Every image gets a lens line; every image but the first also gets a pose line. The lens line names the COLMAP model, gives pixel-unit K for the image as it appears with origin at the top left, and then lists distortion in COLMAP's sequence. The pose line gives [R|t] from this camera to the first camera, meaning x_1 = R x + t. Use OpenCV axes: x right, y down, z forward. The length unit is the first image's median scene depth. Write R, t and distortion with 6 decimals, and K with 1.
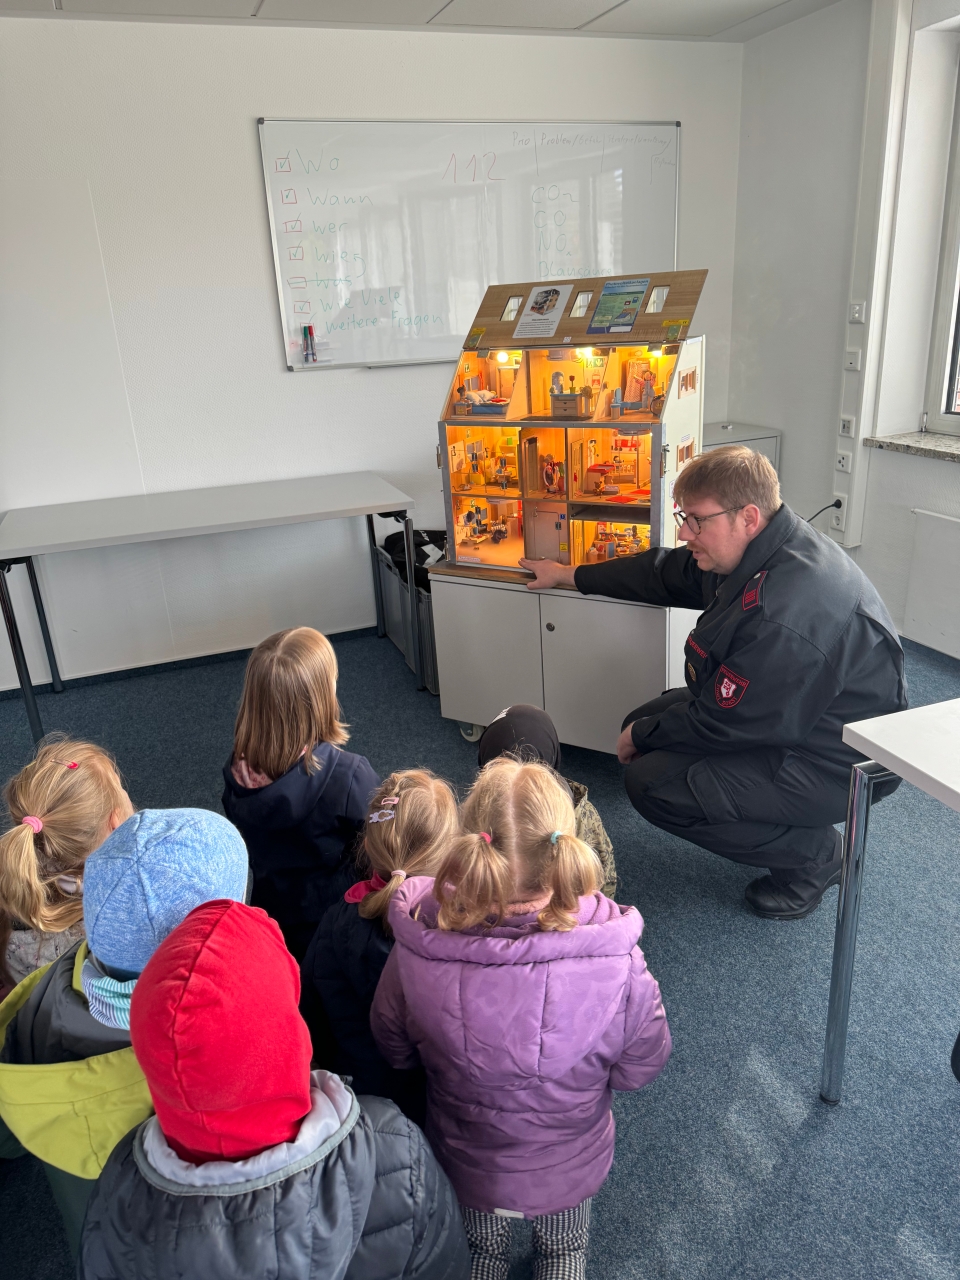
lens RADIAL K [[891.3, 0, 480.3], [0, 891.3, 641.6], [0, 0, 1]] dist [-0.034869, -0.006257]
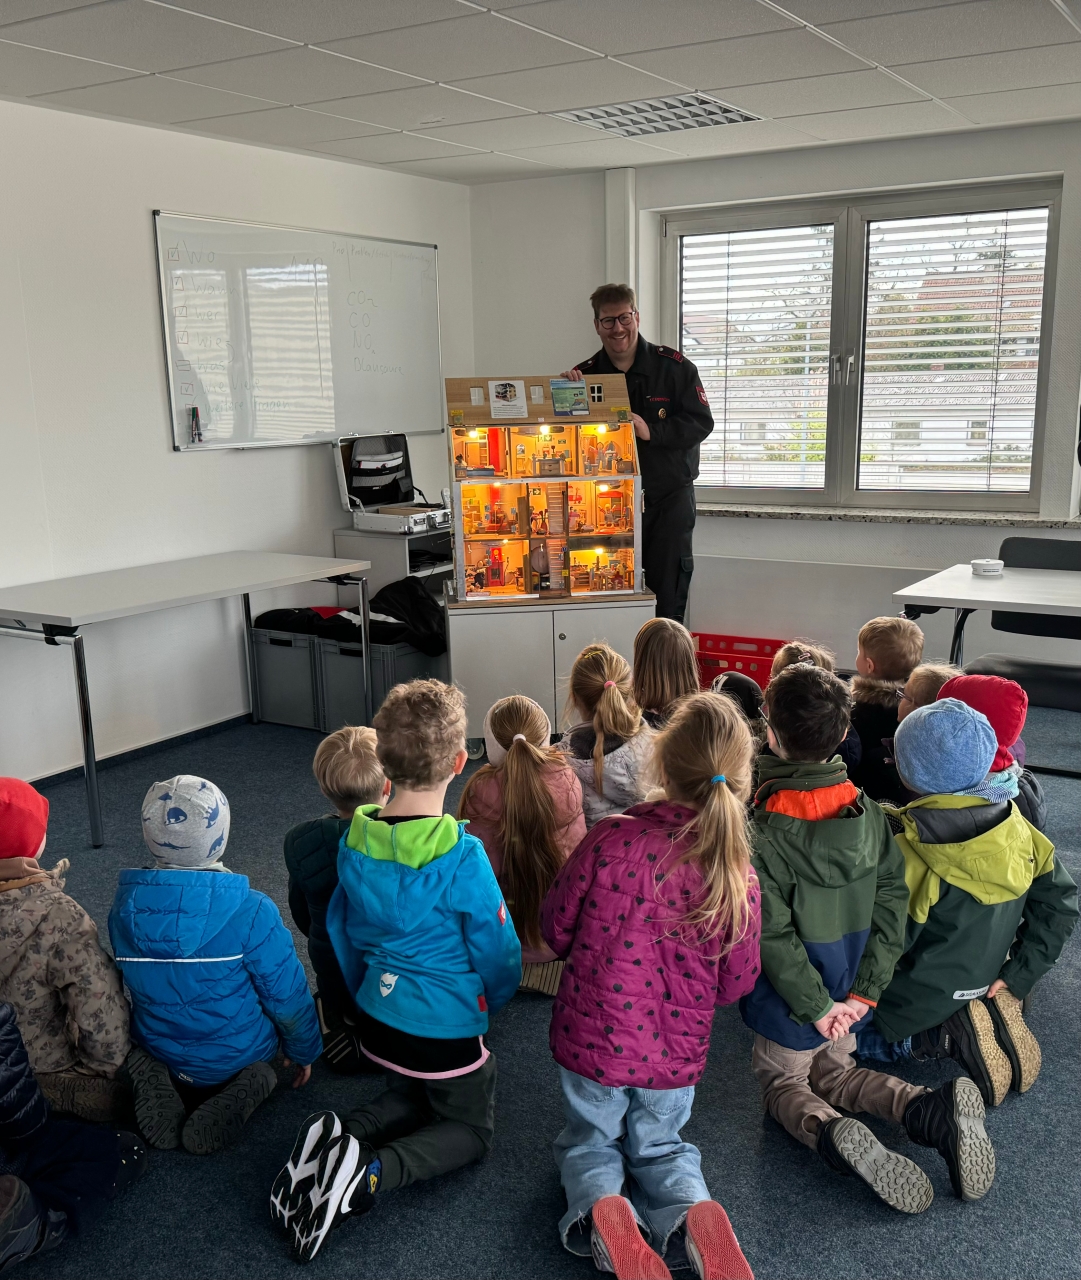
lens RADIAL K [[1355.0, 0, 541.4], [0, 1355.0, 639.9], [0, 0, 1]] dist [-0.004973, 0.000000]
pose [[0.777509, -0.080513, 0.623697, -1.007231], [0.201073, 0.971537, -0.125244, 0.196455], [-0.595861, 0.222786, 0.771568, -0.412302]]
